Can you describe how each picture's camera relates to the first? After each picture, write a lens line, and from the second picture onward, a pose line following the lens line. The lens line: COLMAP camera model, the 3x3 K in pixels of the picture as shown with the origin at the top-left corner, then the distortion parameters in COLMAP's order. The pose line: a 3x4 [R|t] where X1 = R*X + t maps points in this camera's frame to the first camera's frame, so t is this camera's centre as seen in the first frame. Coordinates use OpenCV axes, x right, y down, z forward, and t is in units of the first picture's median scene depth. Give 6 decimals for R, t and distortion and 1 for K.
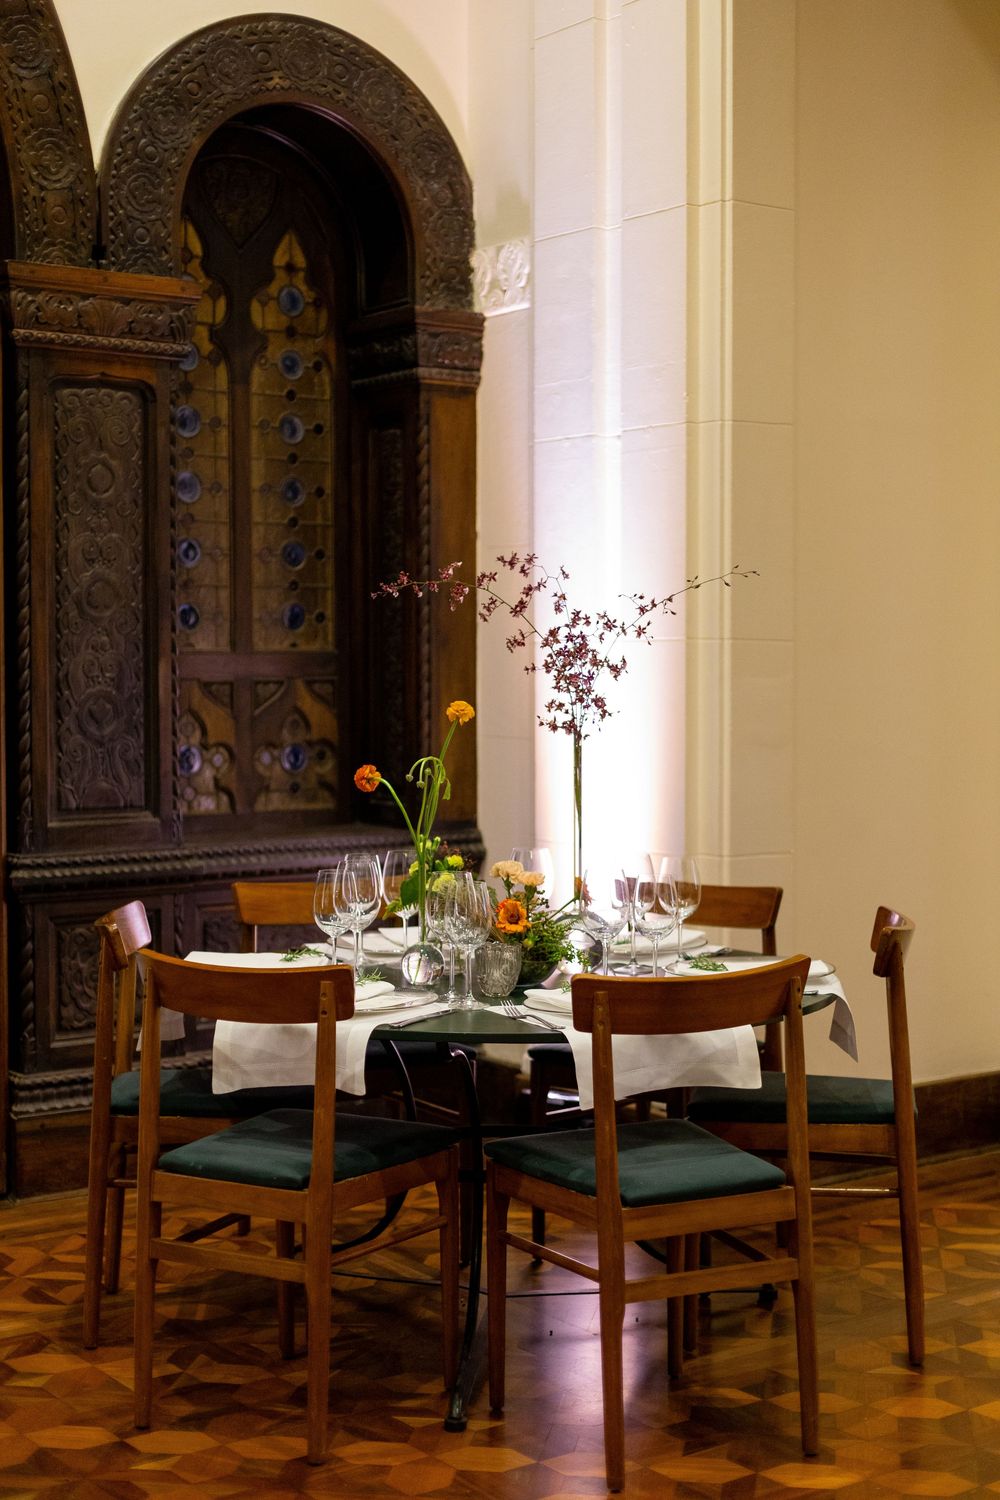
lens RADIAL K [[2112.3, 0, 472.7], [0, 2112.3, 753.5], [0, 0, 1]] dist [-0.028444, 0.042084]
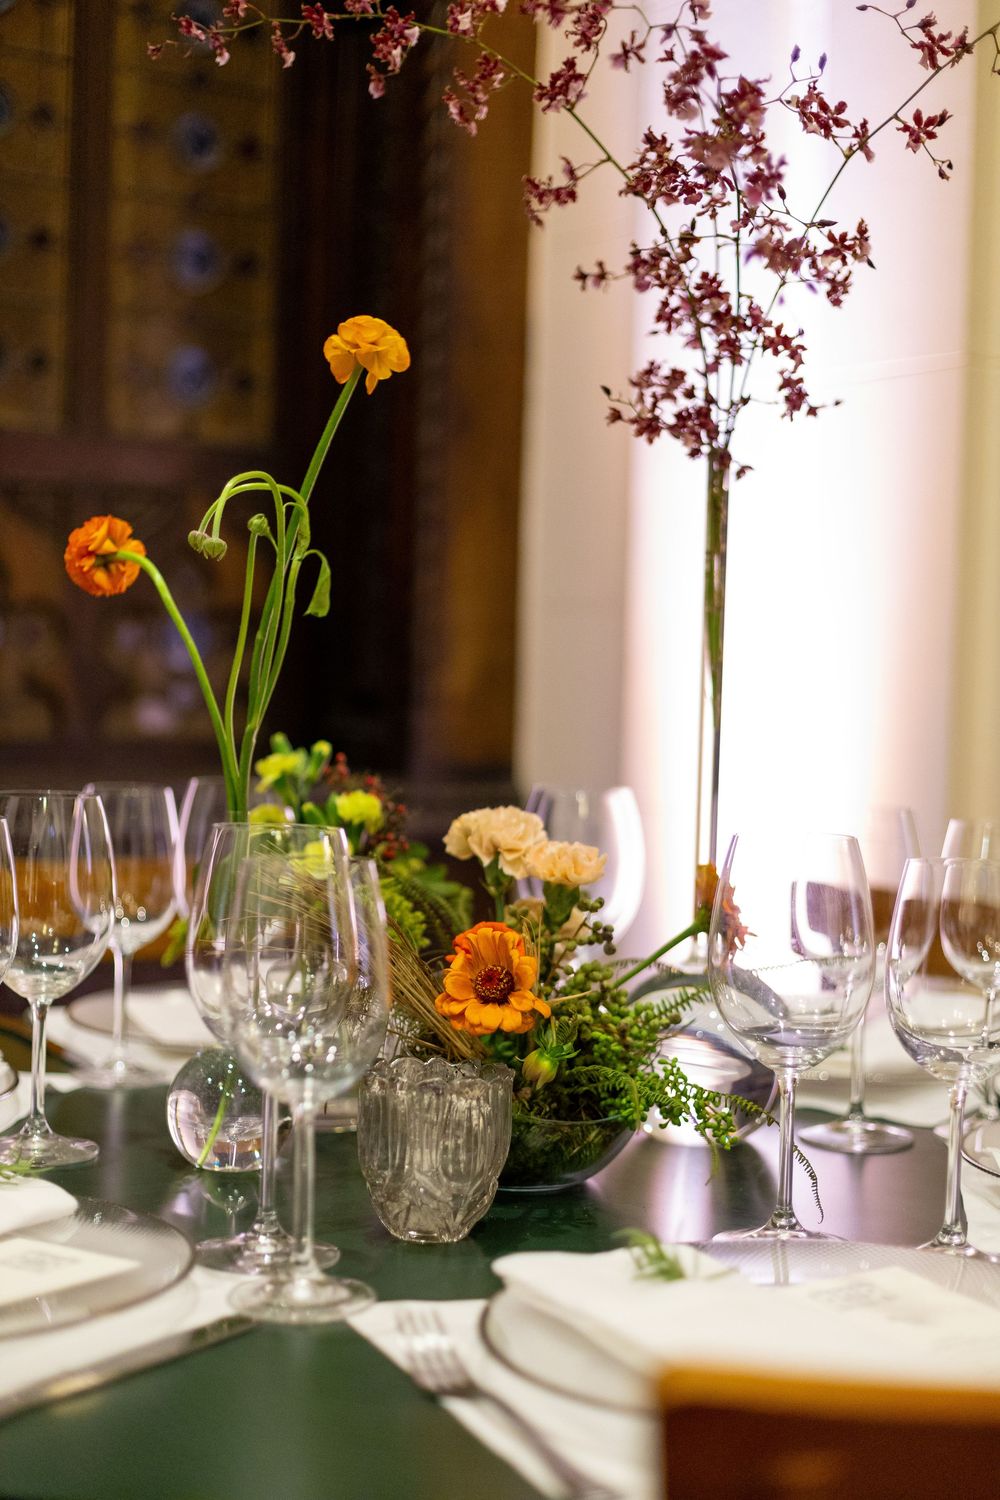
lens RADIAL K [[2112.3, 0, 472.7], [0, 2112.3, 753.5], [0, 0, 1]] dist [-0.028444, 0.042084]
pose [[0.997495, 0.033741, -0.062172, 0.032906], [-0.034107, 0.999406, -0.004844, 0.043591], [0.061972, 0.006953, 0.998054, 0.659580]]
